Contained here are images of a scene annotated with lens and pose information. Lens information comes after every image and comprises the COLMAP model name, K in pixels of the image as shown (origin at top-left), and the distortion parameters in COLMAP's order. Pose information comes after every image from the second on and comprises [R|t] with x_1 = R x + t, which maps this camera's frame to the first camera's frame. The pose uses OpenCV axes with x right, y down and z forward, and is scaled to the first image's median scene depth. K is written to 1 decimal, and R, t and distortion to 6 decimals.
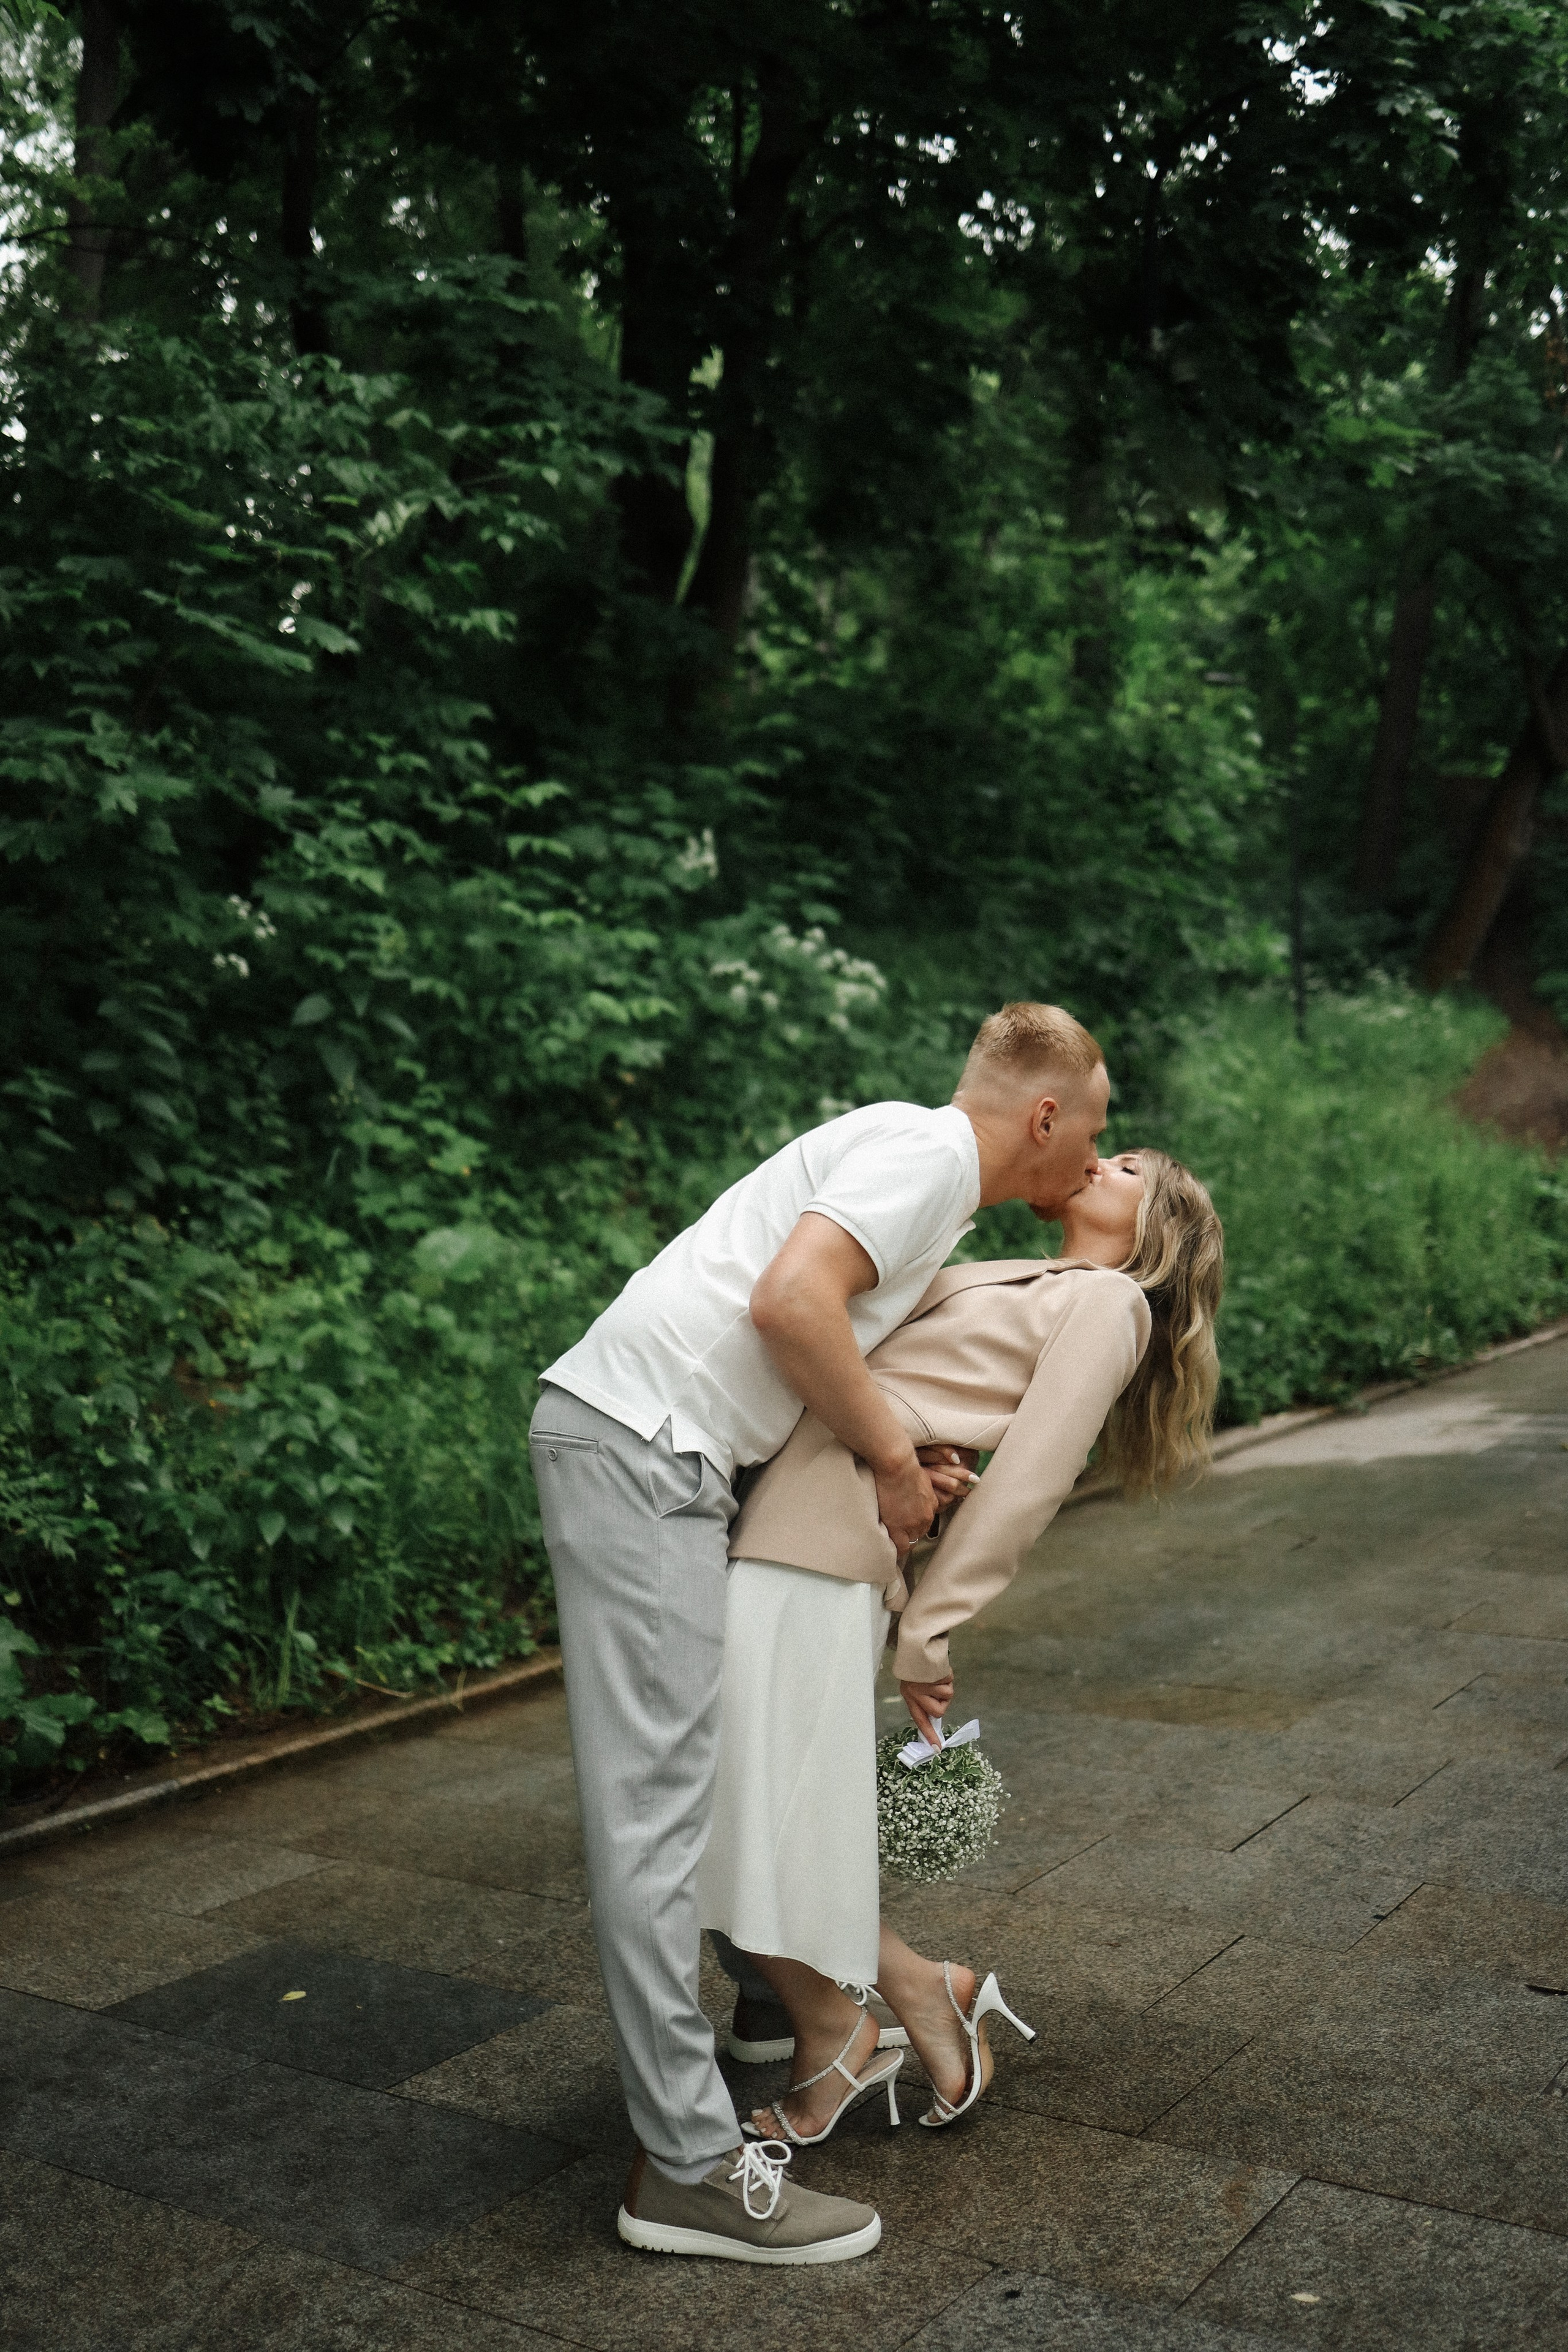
lens RADIAL K [[2377.8, 0, 777.5], [0, 2377.8, 1169.9], [0, 0, 1]] dist [-0.043989, 0.000000]
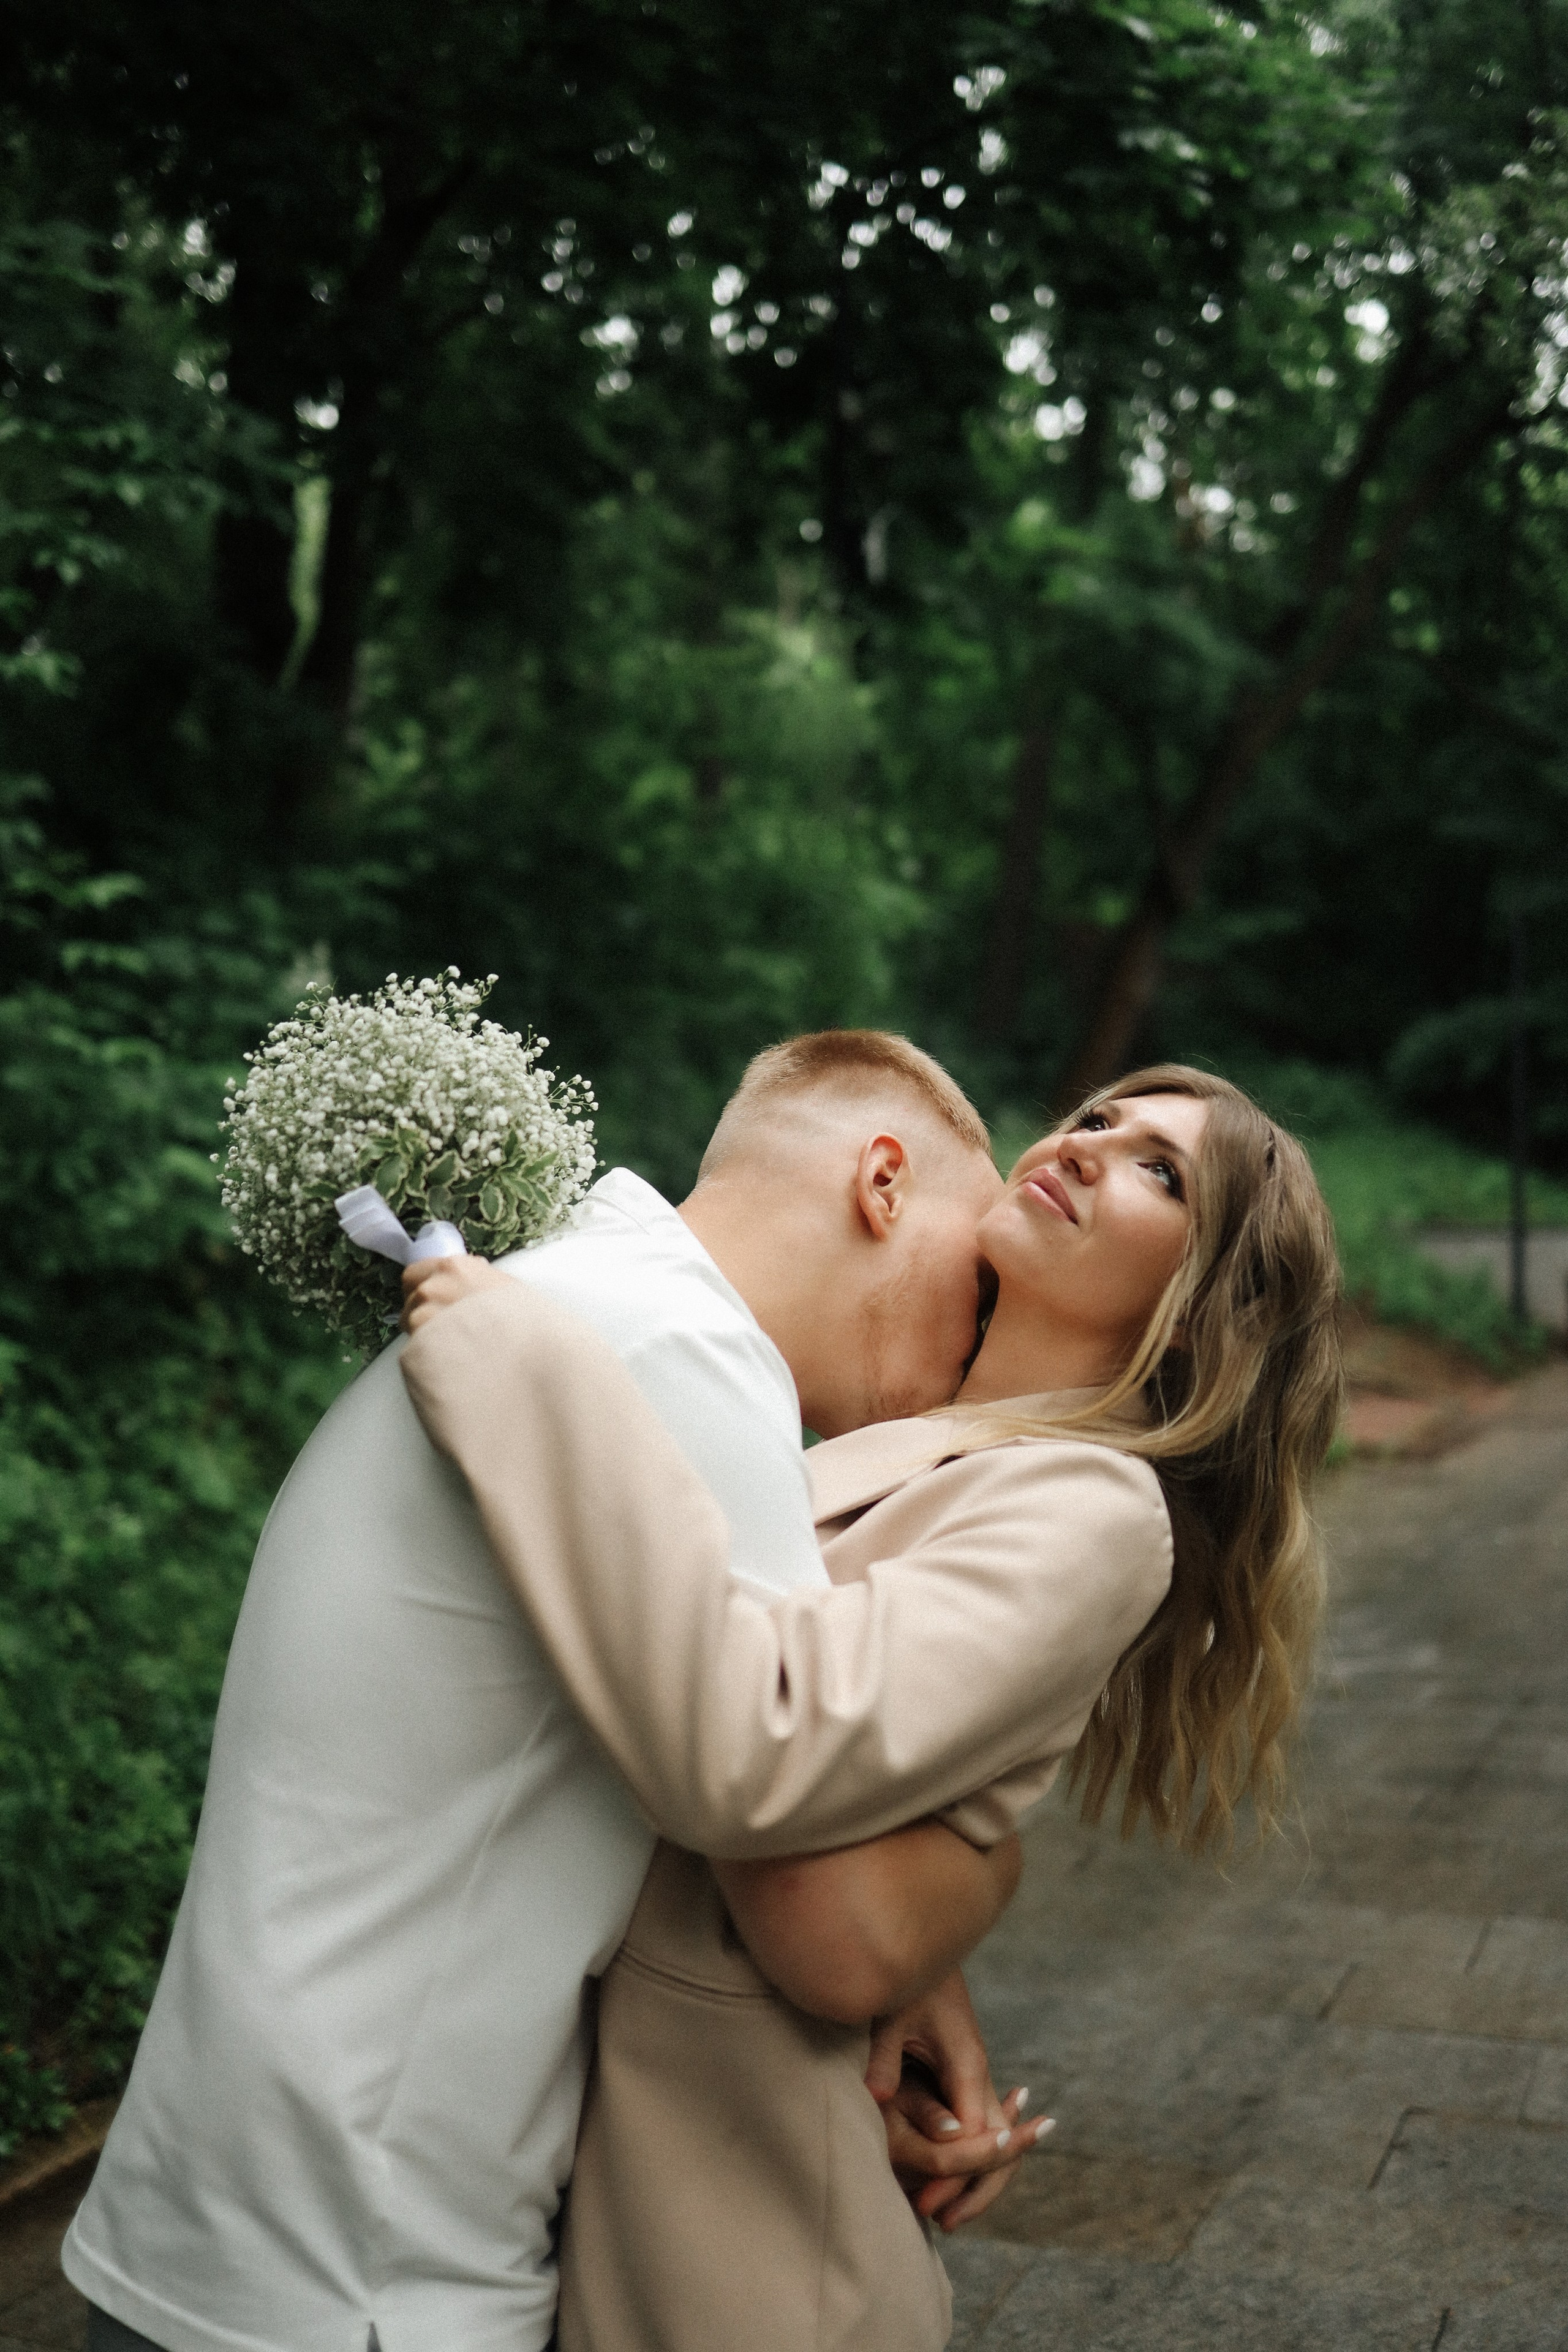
lens RADIAL K [[2377.8, 0, 792.6], [0, 2377.8, 1188.1], [0, 0, 1]] dist [-0.043989, 0.000000]
pose [[0.984540, 0.010813, 0.174825, -0.012691], [-0.002426, 0.998839, -0.048116, -0.023237], [-0.175143, 0.046948, 0.983423, 0.192237]]
